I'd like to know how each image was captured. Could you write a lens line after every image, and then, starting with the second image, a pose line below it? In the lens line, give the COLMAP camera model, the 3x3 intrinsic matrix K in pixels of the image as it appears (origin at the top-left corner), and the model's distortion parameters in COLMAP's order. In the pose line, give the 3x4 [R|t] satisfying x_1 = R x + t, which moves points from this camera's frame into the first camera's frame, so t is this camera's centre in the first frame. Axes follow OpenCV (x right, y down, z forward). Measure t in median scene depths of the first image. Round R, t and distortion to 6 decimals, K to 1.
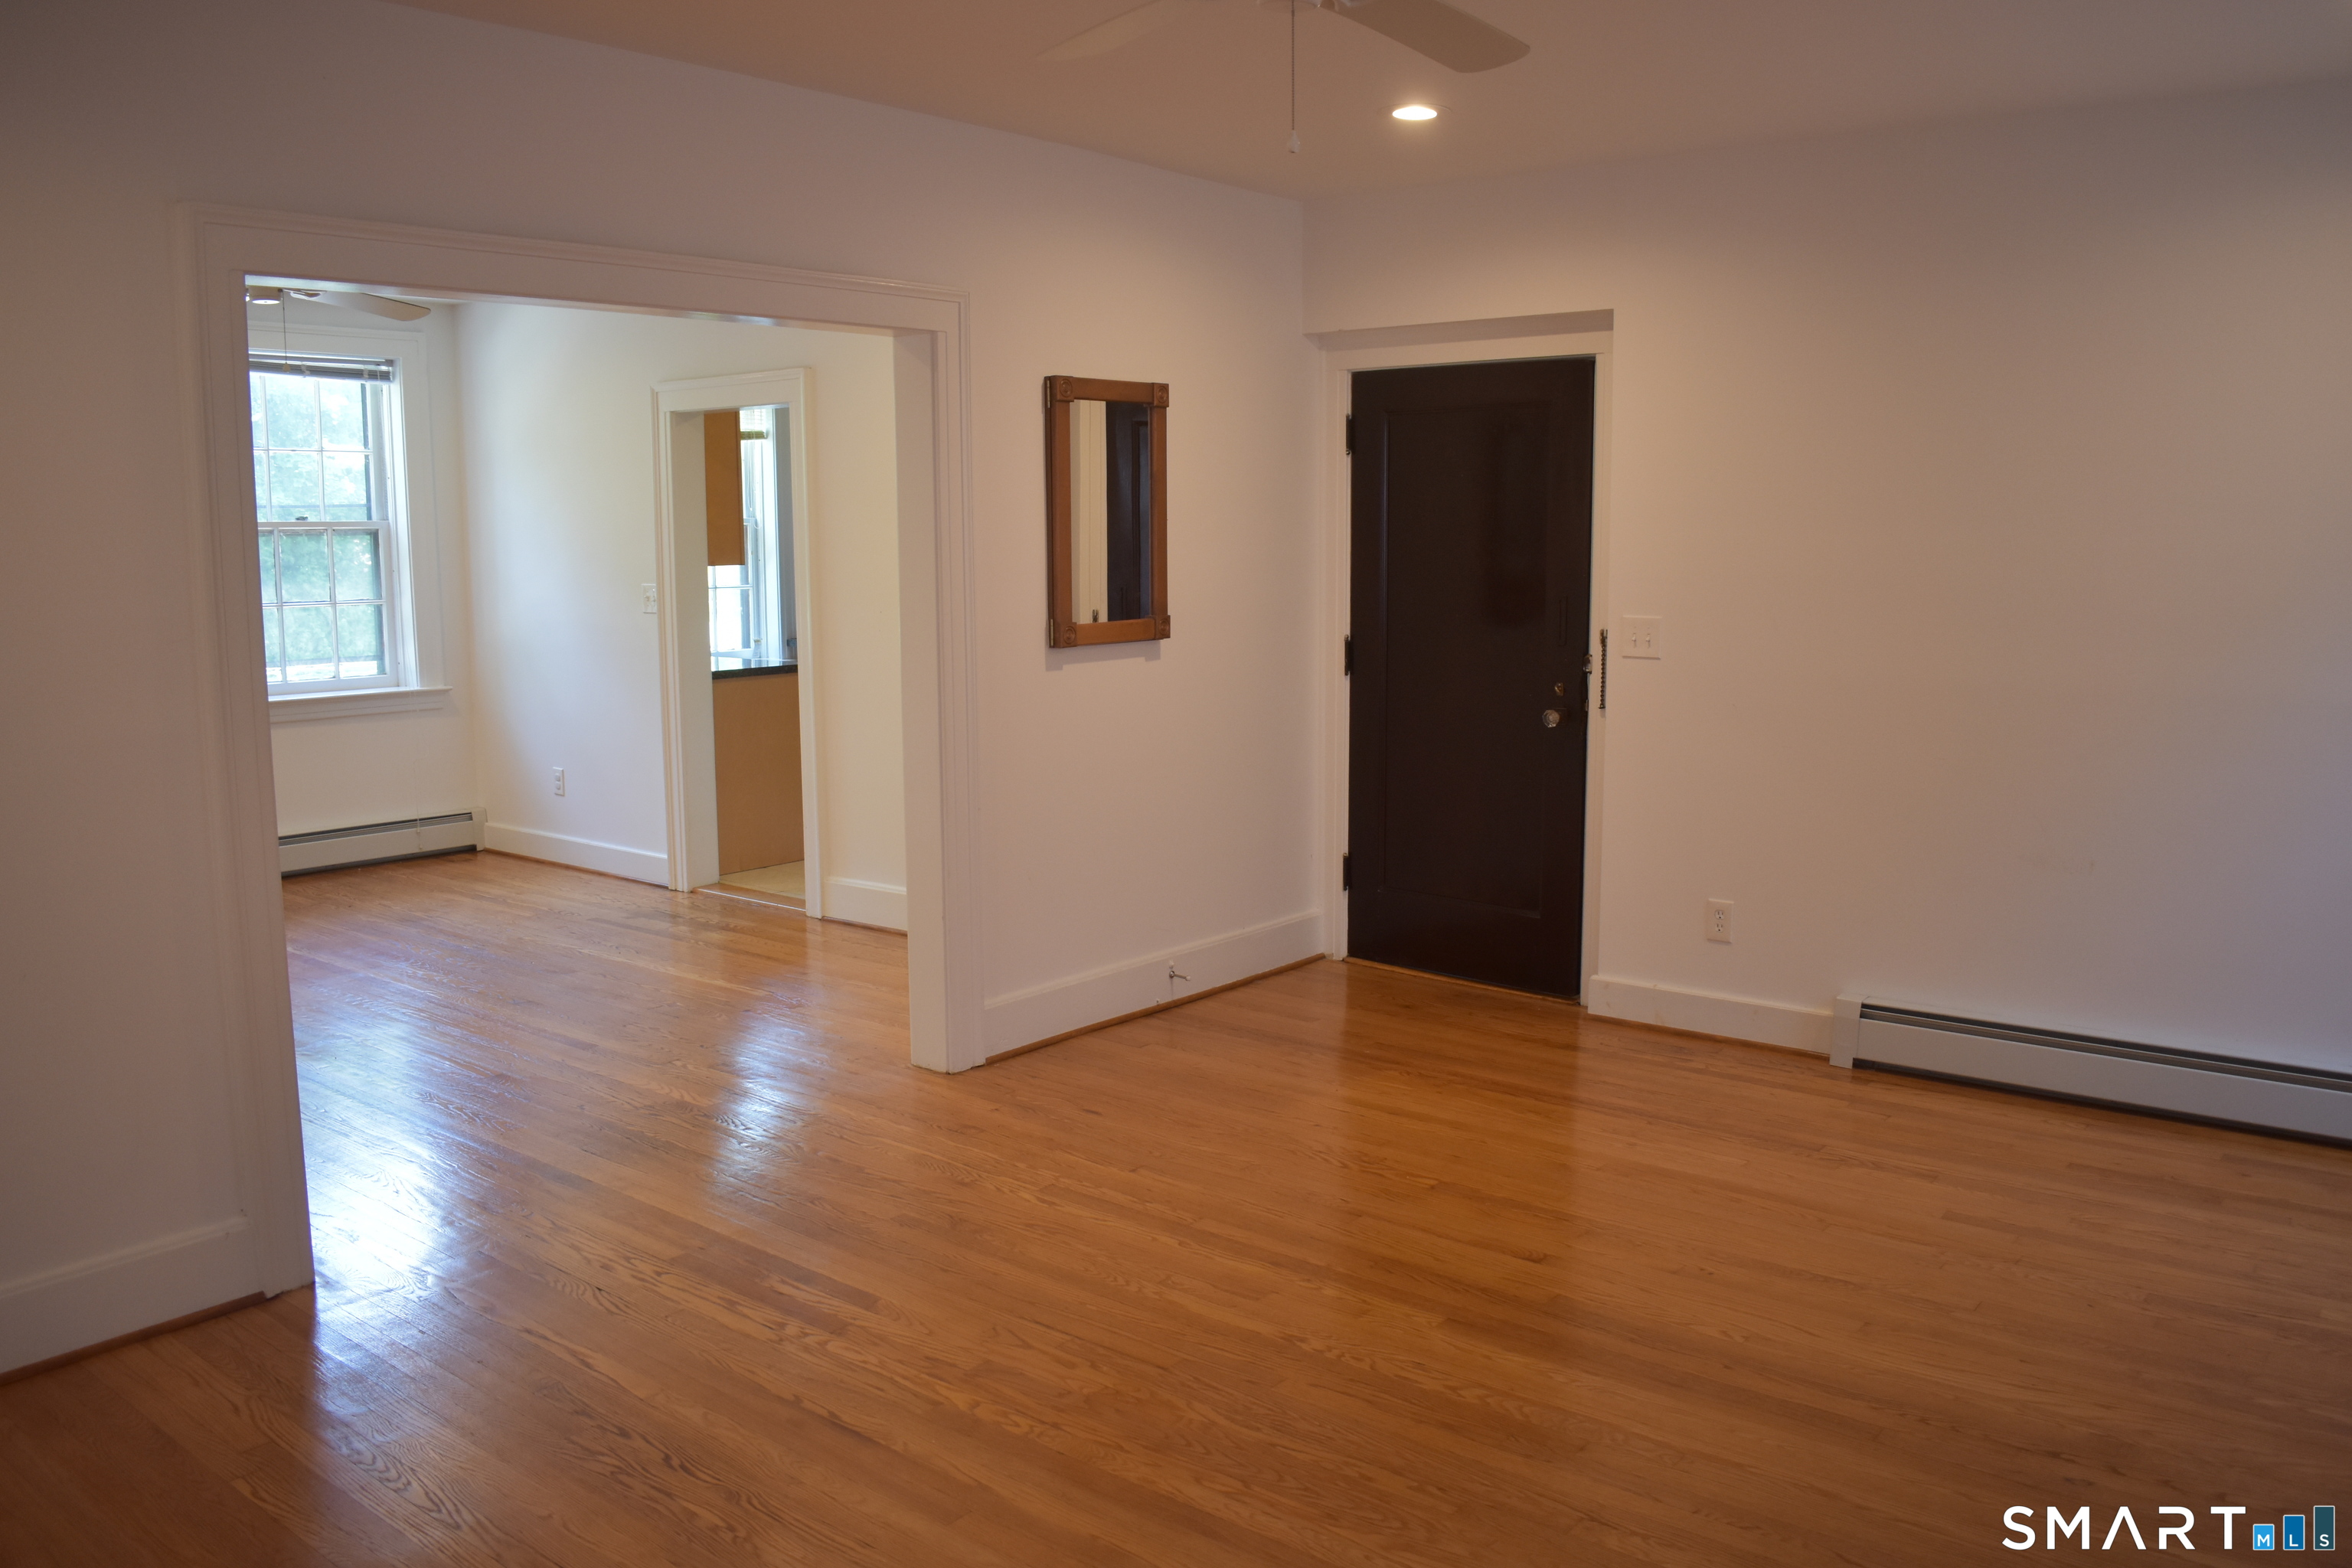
lens RADIAL K [[1848.6, 0, 1176.0], [0, 1848.6, 784.0], [0, 0, 1]] dist [-0.089958, 0.014600]
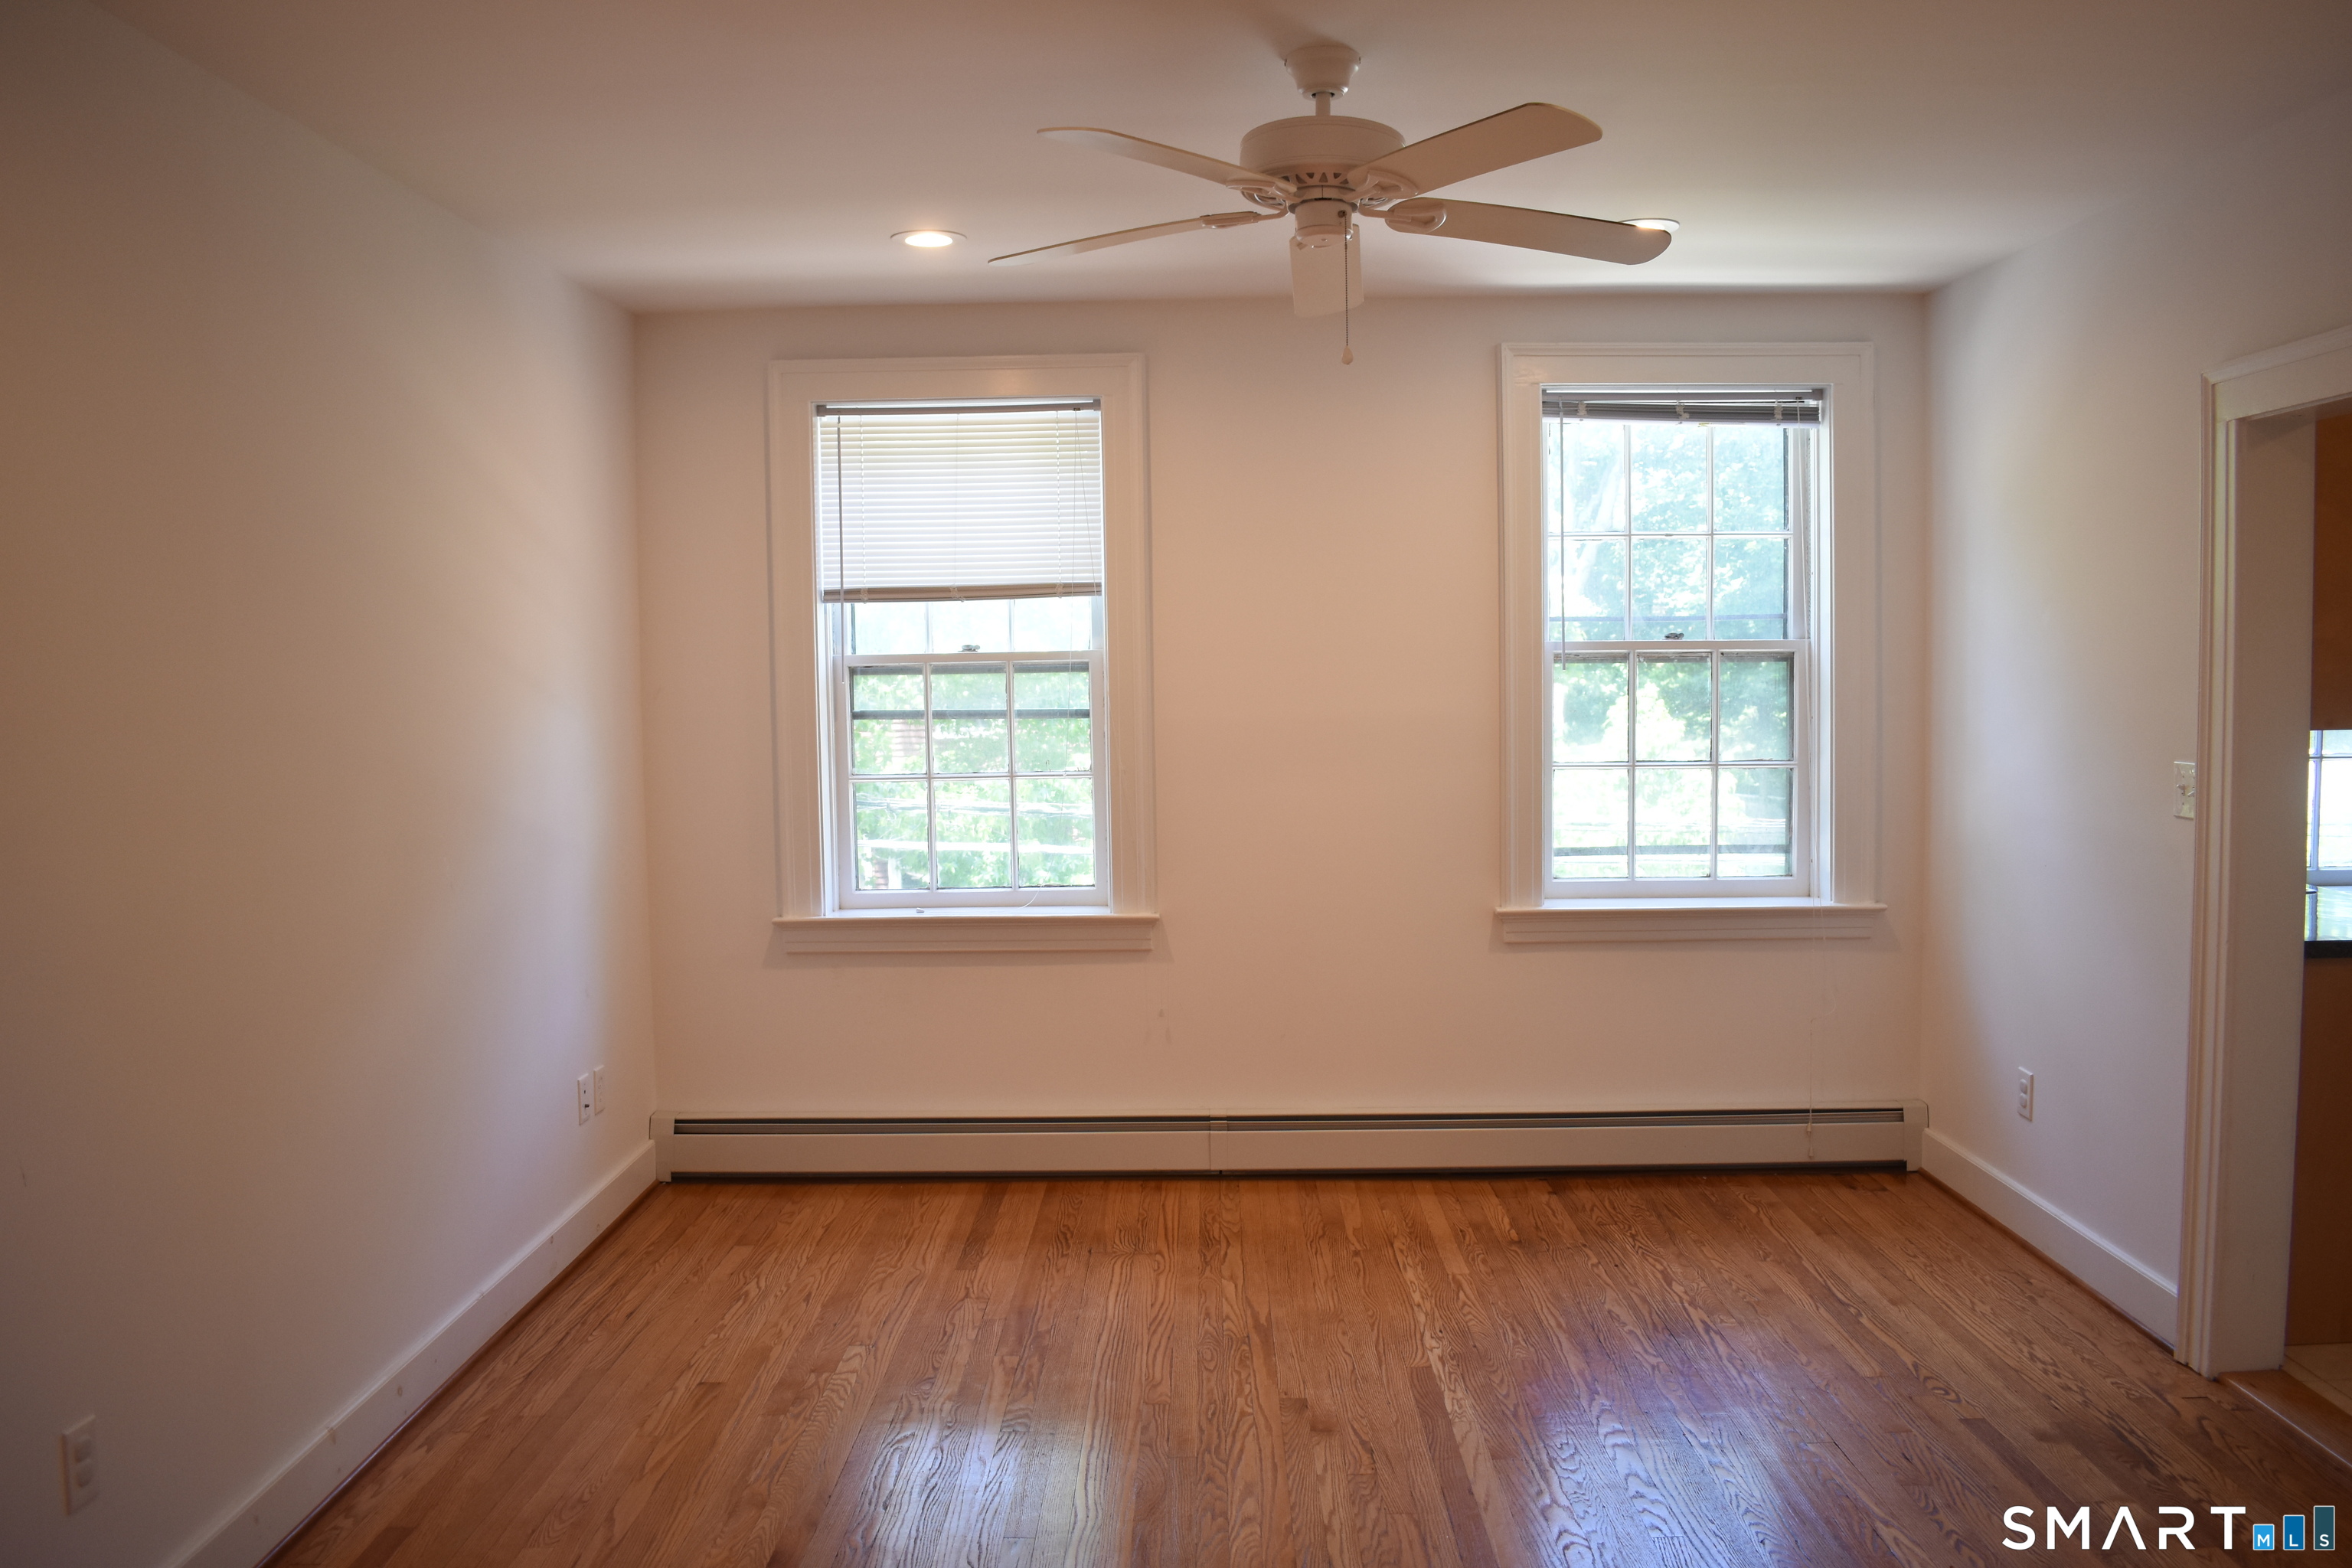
lens RADIAL K [[1848.6, 0, 1176.0], [0, 1848.6, 784.0], [0, 0, 1]] dist [-0.089958, 0.014600]
pose [[0.614221, 0.046203, -0.787780, -0.088687], [-0.096130, 0.995231, -0.016581, -0.092657], [0.783257, 0.085913, 0.615733, 0.645719]]
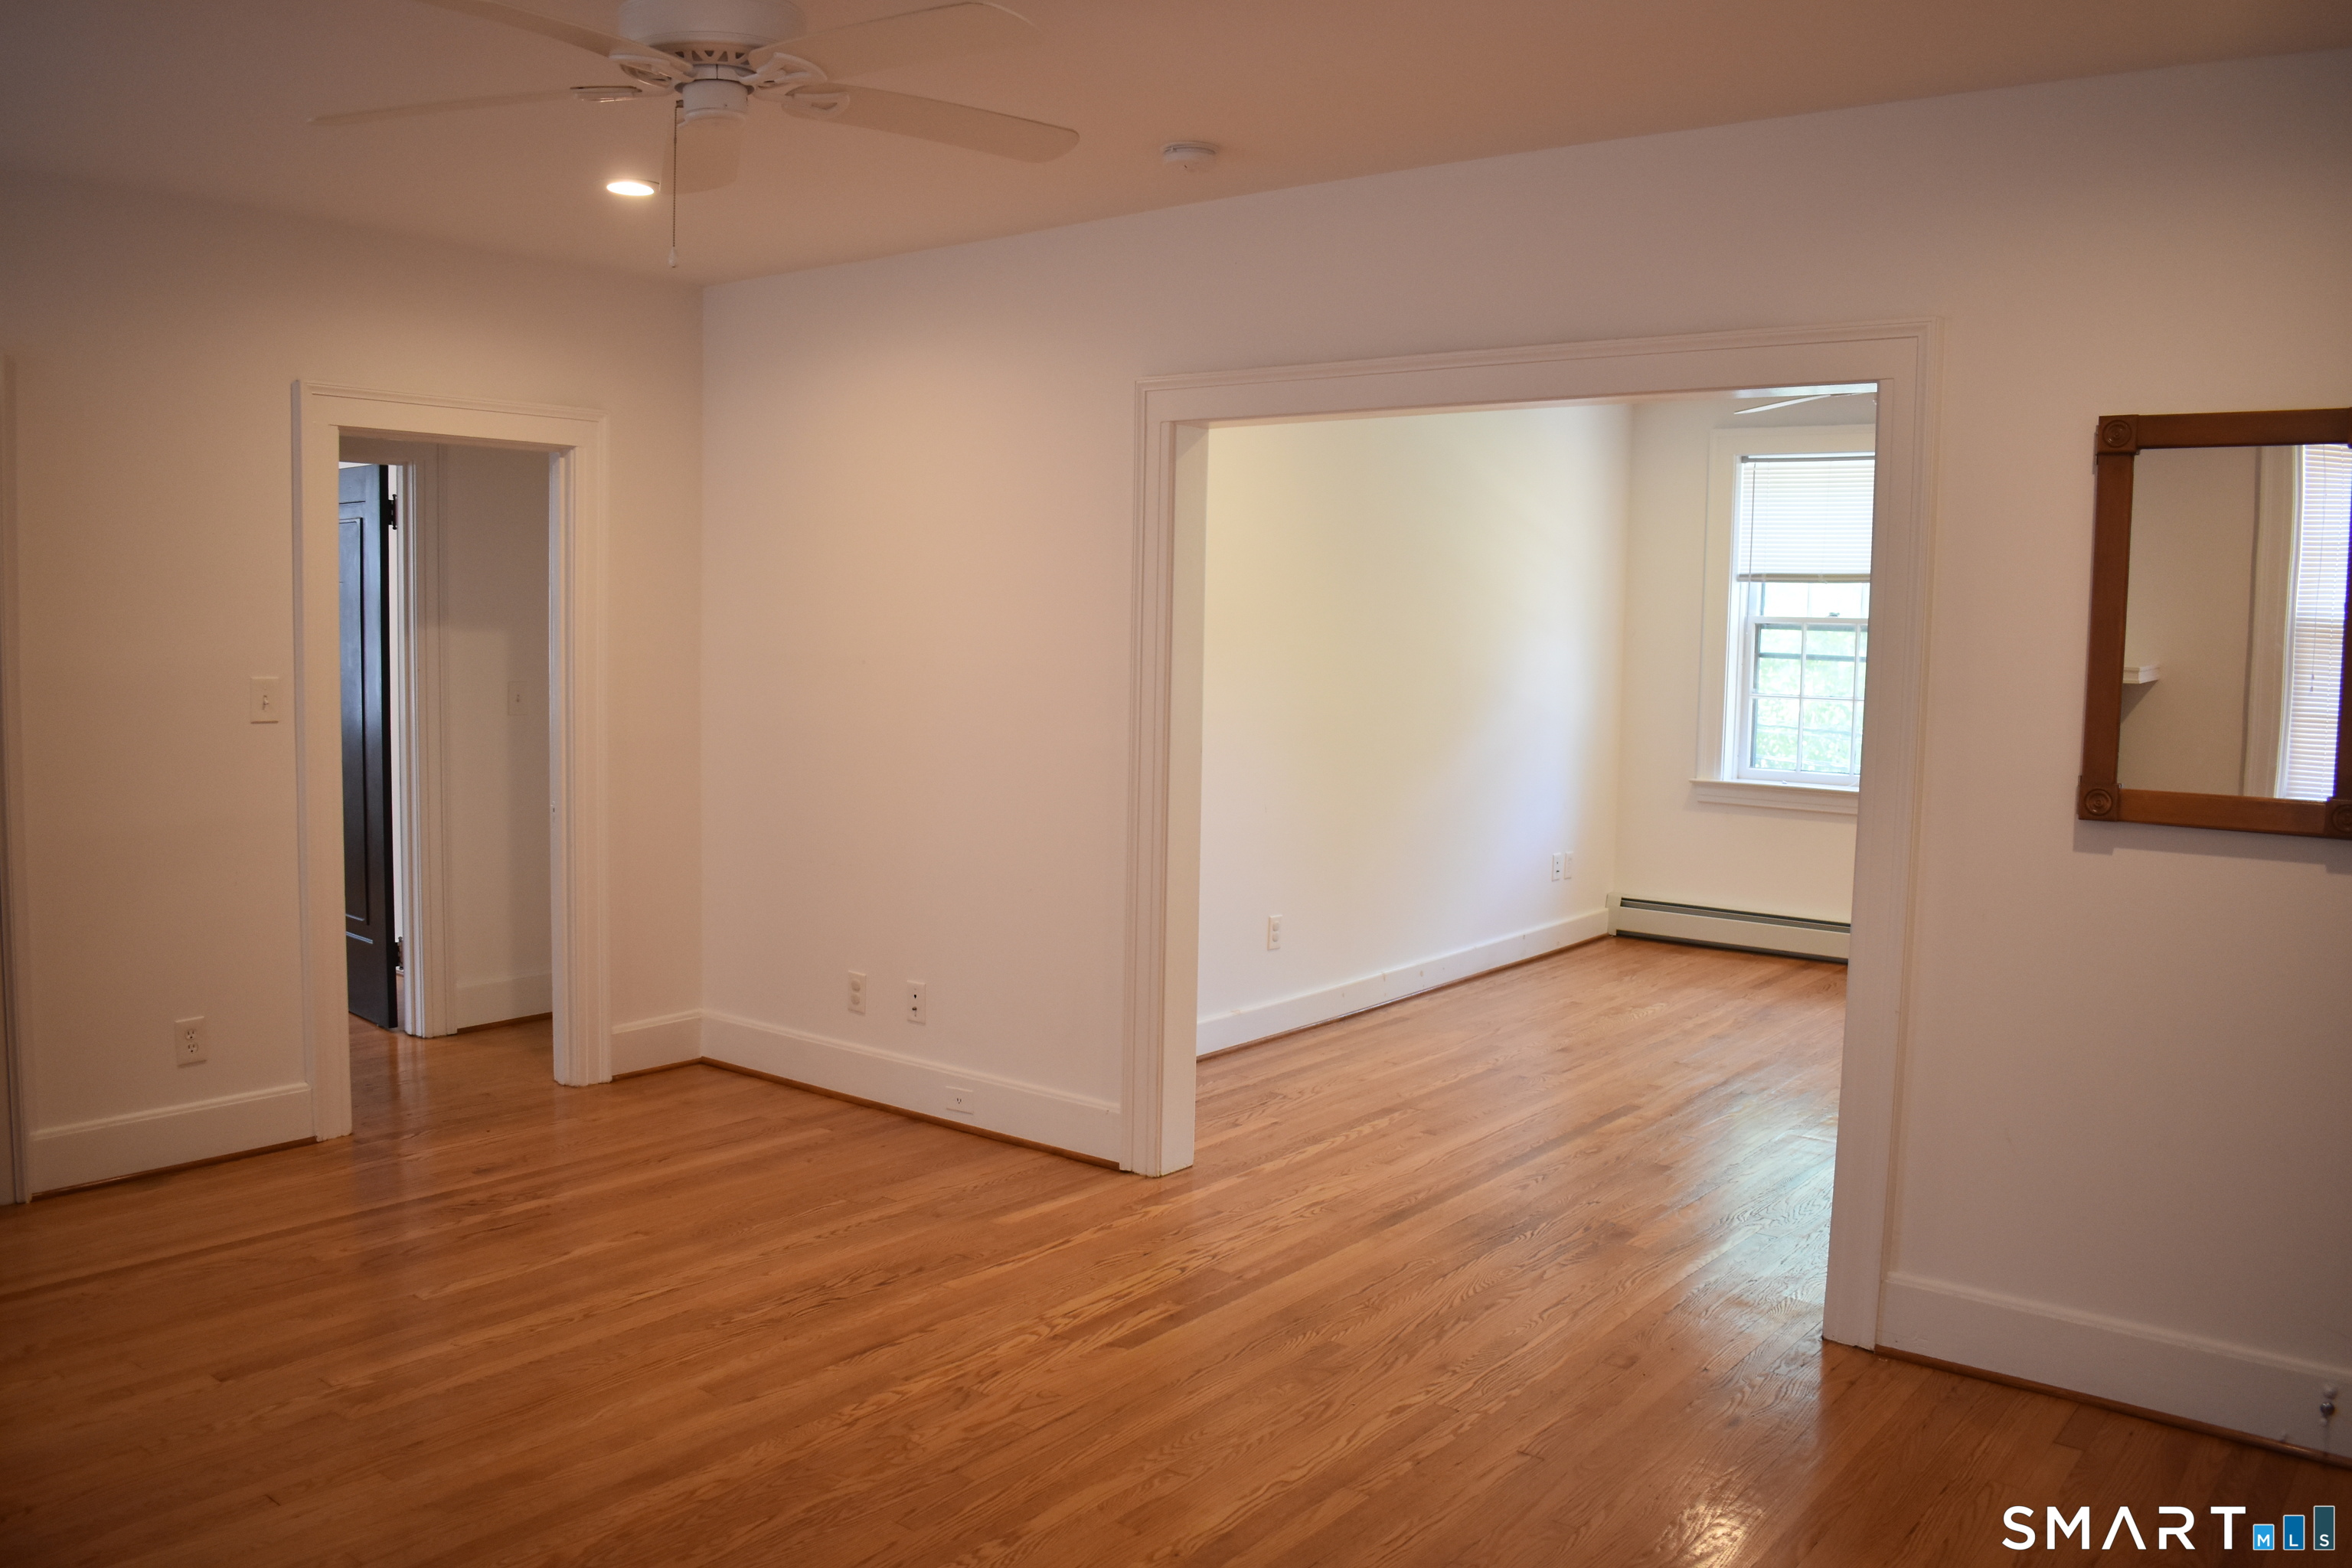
lens RADIAL K [[1848.6, 0, 1176.0], [0, 1848.6, 784.0], [0, 0, 1]] dist [-0.089958, 0.014600]
pose [[0.016246, 0.097588, -0.995094, 0.546536], [-0.159731, 0.982698, 0.093764, -0.088804], [0.987027, 0.157424, 0.031552, 0.606944]]
